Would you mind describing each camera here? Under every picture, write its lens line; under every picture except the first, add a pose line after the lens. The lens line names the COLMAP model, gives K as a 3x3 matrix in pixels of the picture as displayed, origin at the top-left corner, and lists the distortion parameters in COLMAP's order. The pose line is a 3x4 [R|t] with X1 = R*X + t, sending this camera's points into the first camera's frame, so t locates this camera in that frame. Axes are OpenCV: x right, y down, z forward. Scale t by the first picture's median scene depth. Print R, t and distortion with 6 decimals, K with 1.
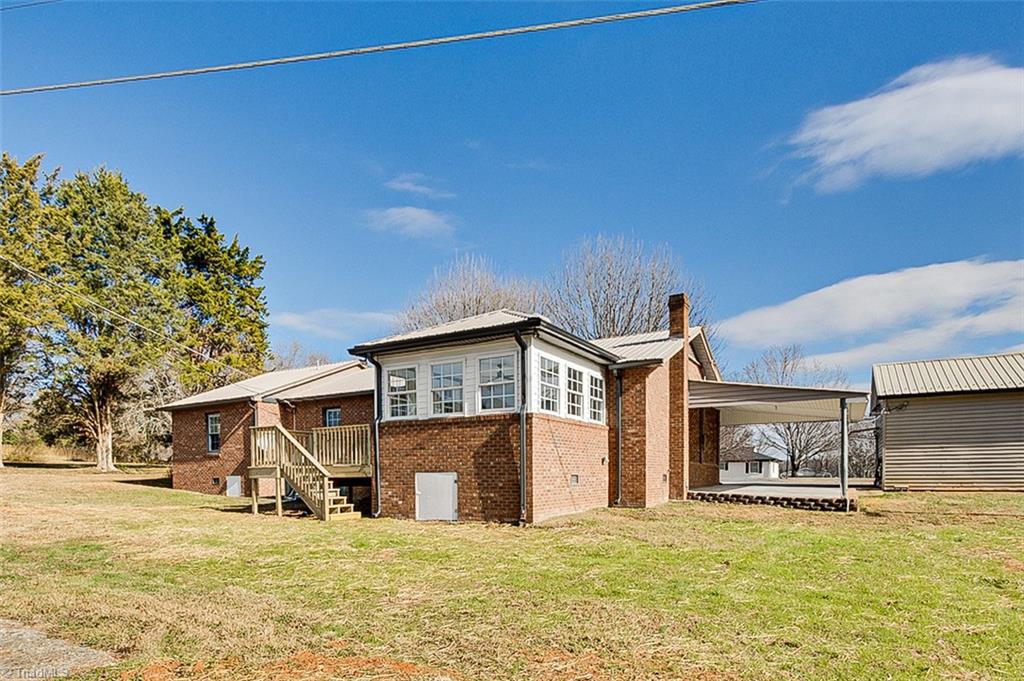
lens RADIAL K [[589.9, 0, 512.0], [0, 589.9, 340.5], [0, 0, 1]] dist [-0.002390, 0.000336]
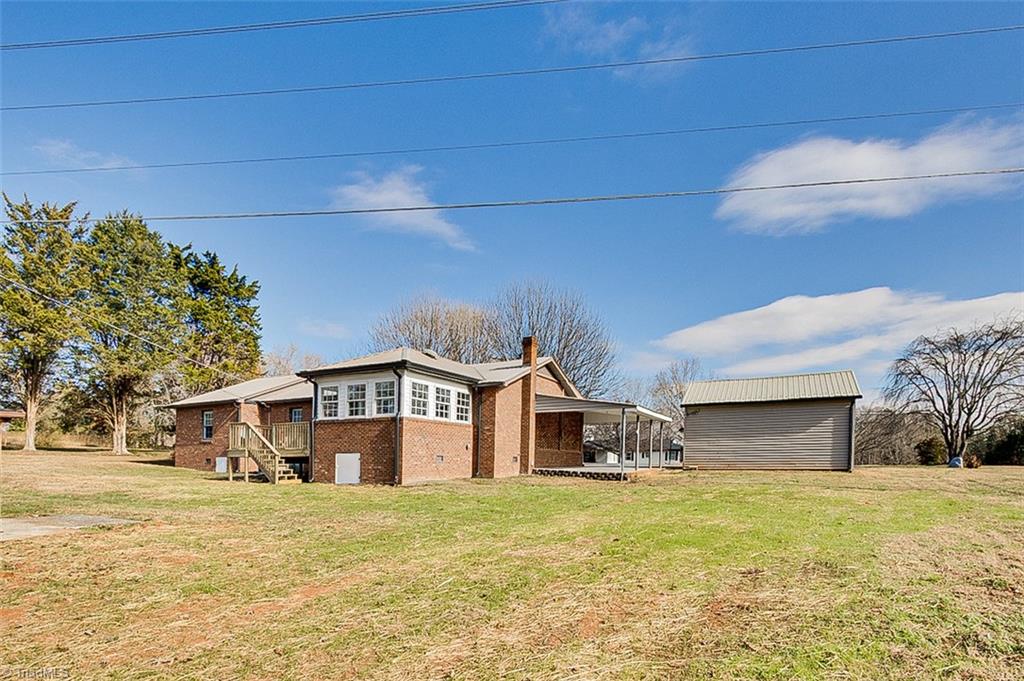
lens RADIAL K [[485.1, 0, 505.1], [0, 485.1, 342.8], [0, 0, 1]] dist [0.001727, 0.000303]
pose [[0.997549, 0.022201, 0.066356, 0.140634], [-0.021223, 0.999656, -0.015407, -0.043257], [-0.066676, 0.013961, 0.997677, -0.232873]]
